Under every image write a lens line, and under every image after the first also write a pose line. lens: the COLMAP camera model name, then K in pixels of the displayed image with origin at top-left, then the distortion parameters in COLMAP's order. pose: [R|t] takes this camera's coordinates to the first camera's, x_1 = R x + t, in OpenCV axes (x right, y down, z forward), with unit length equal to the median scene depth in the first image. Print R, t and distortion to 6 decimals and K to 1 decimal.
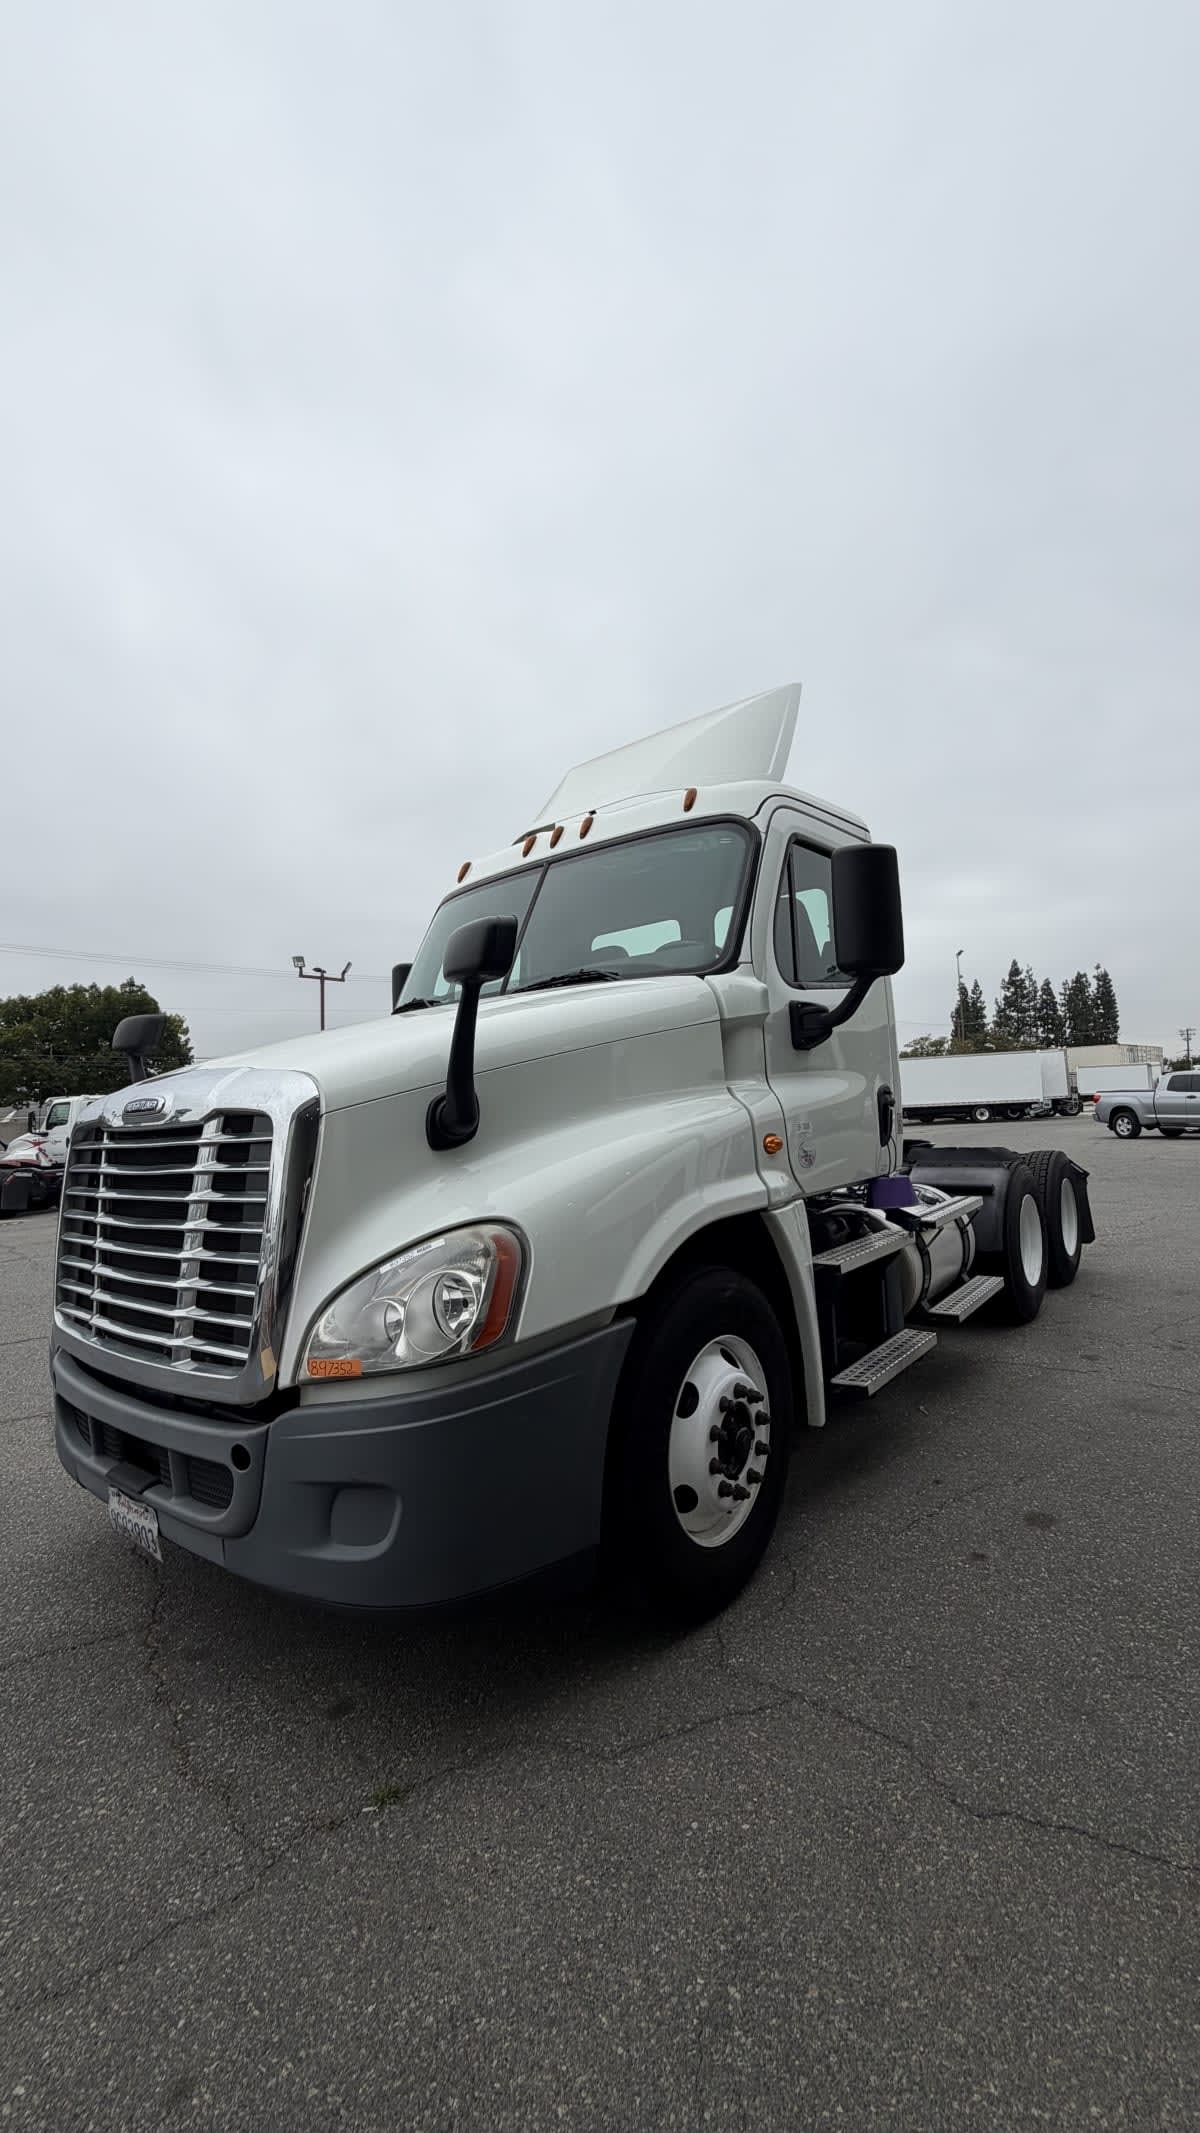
lens RADIAL K [[878.0, 0, 589.2], [0, 878.0, 1052.8], [0, 0, 1]] dist [-0.029833, 0.000023]
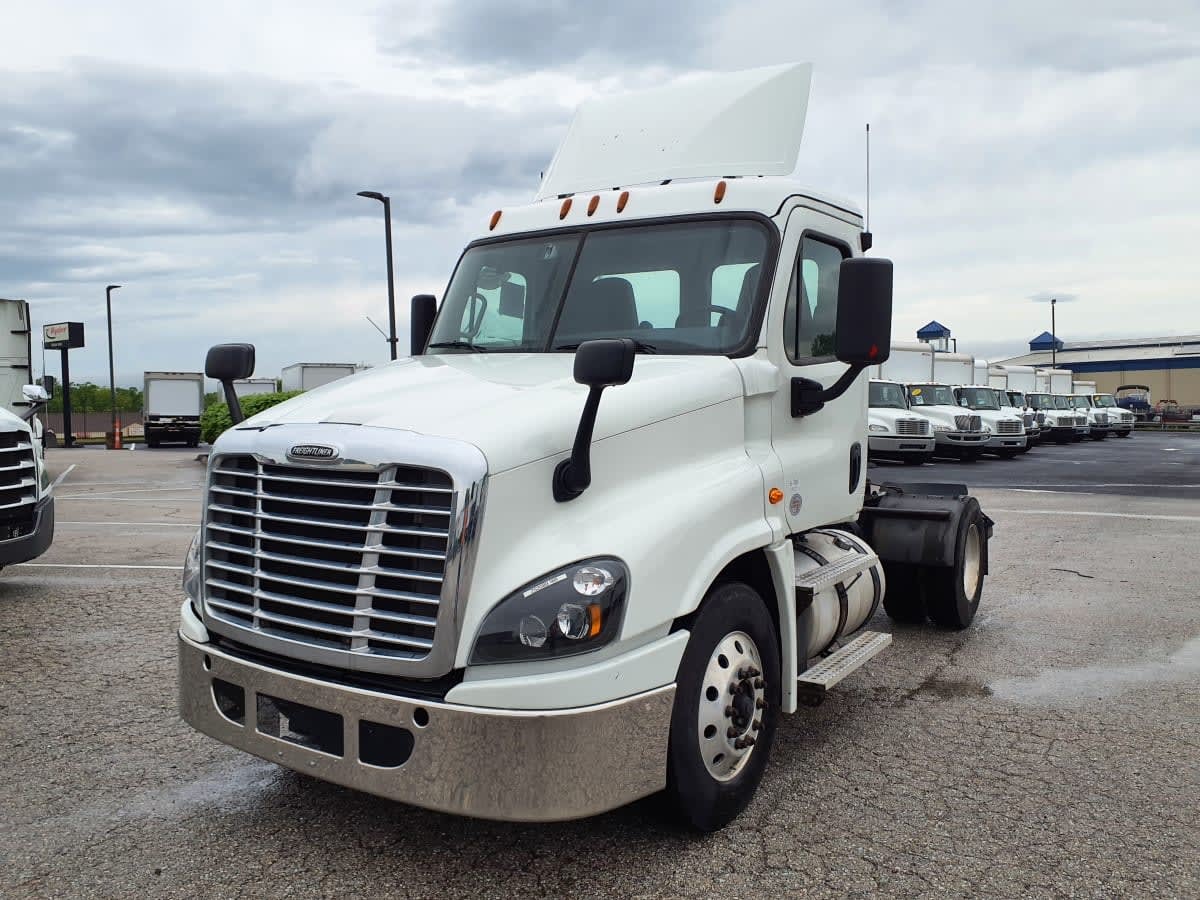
lens RADIAL K [[998.7, 0, 569.3], [0, 998.7, 436.0], [0, 0, 1]] dist [0.016995, 0.001758]
pose [[0.993296, 0.056124, 0.101061, -0.240820], [-0.067164, 0.991729, 0.109378, -0.122227], [-0.094086, -0.115432, 0.988849, -0.398327]]
